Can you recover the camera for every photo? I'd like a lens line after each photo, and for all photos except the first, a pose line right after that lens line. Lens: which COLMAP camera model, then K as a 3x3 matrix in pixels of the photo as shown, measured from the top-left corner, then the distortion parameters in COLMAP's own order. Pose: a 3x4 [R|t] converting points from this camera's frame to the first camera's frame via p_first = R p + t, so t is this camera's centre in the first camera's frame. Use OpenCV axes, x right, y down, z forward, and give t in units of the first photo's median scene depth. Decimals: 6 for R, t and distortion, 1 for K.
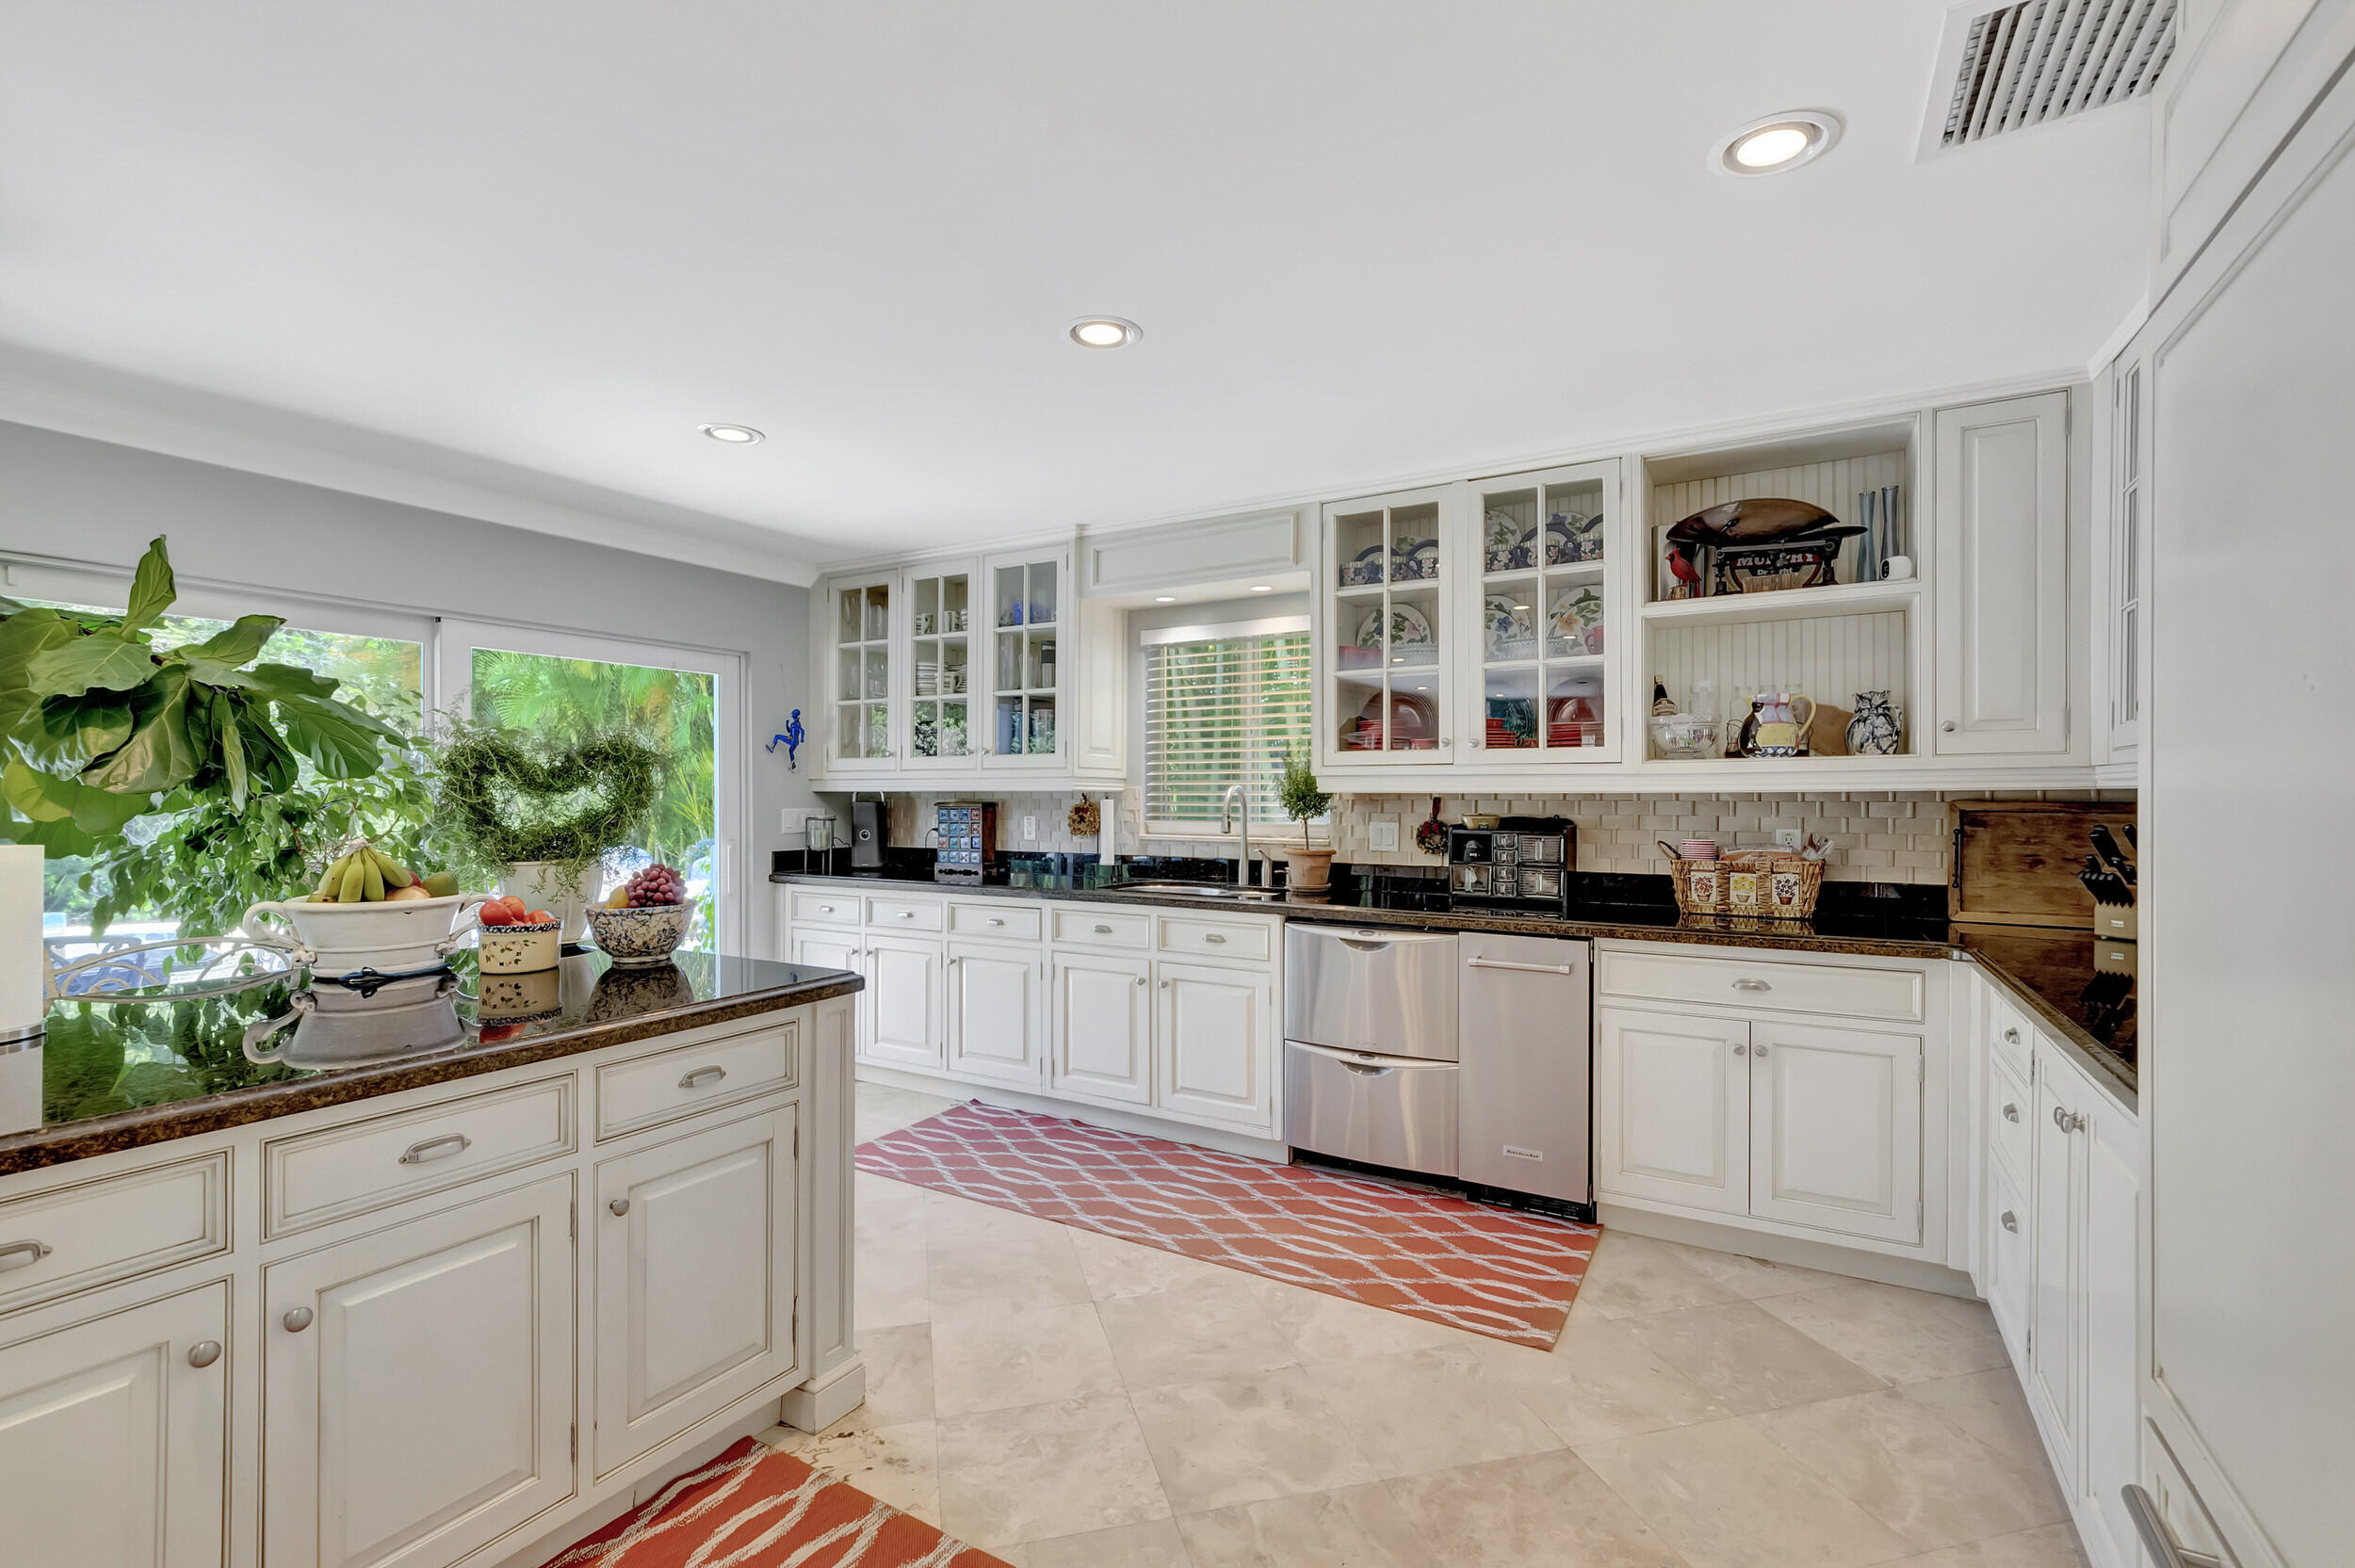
lens RADIAL K [[1033.3, 0, 1163.8], [0, 1033.3, 794.9], [0, 0, 1]] dist [-0.001883, -0.000796]
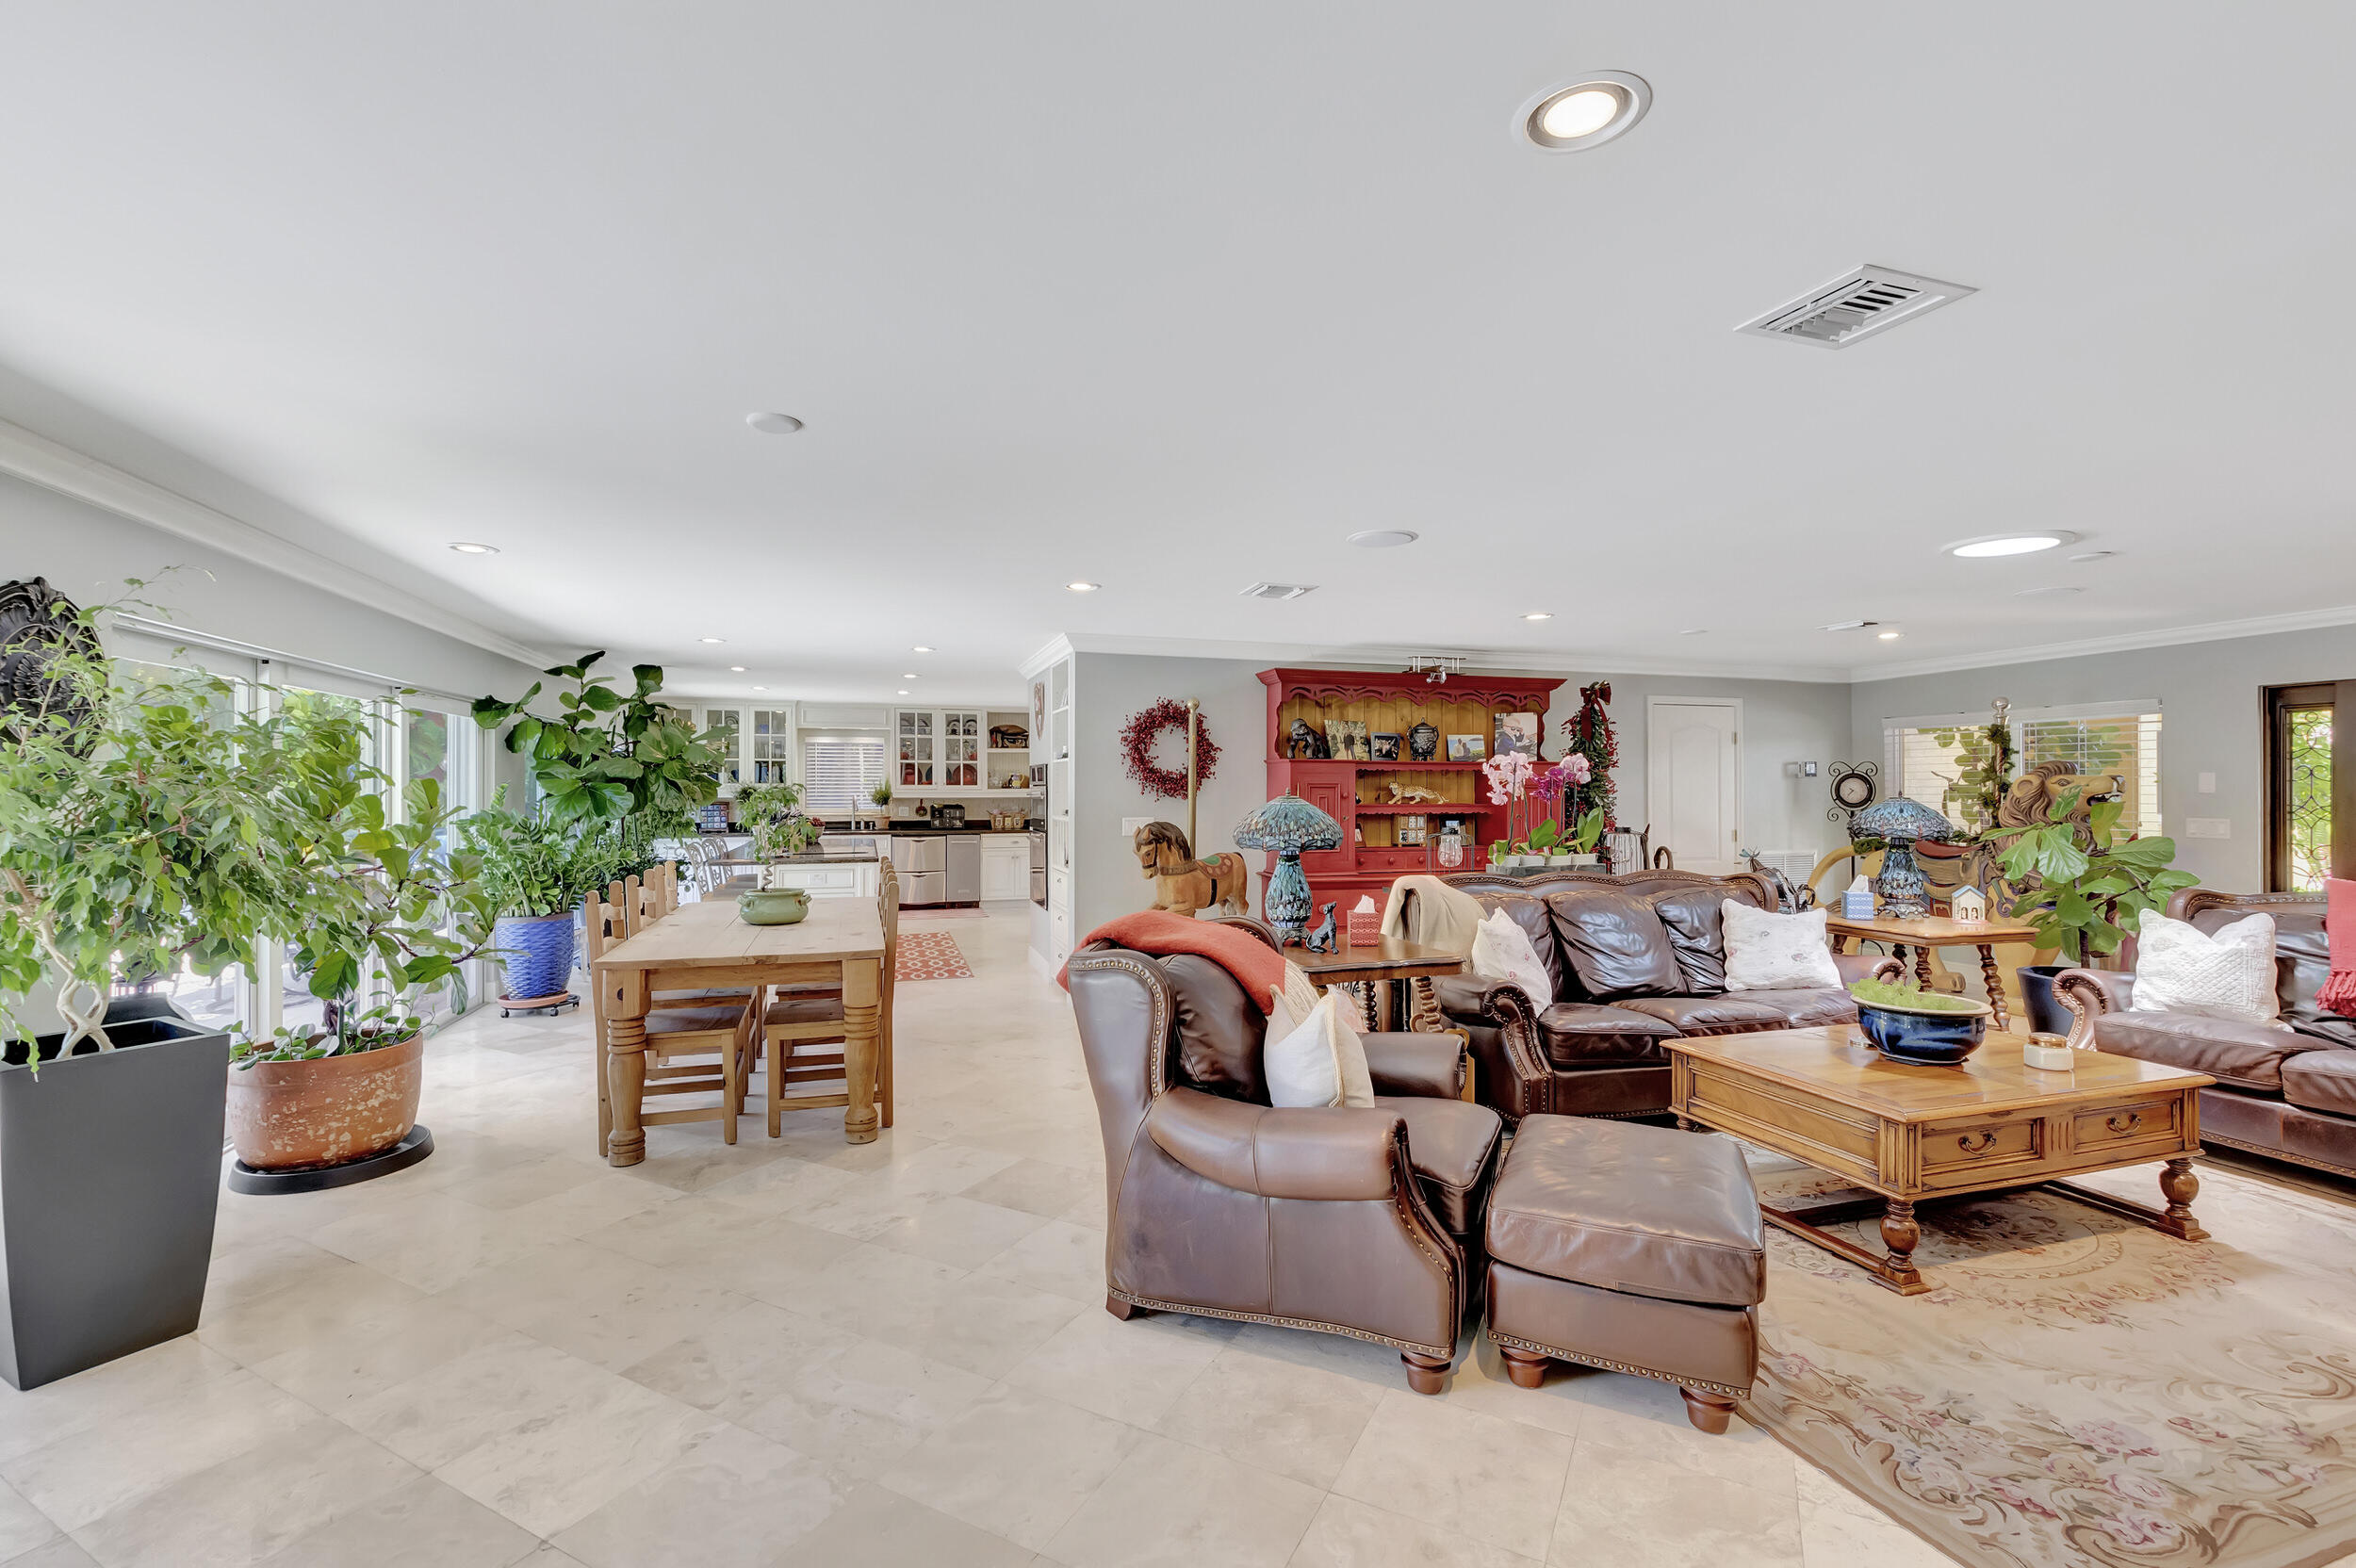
lens RADIAL K [[1033.9, 0, 1168.3], [0, 1033.9, 779.4], [0, 0, 1]] dist [-0.001883, -0.000796]
pose [[0.674134, 0.007244, 0.738573, -1.933563], [0.000373, 0.999948, -0.010148, -0.030138], [-0.738609, 0.007117, 0.674097, -2.108246]]
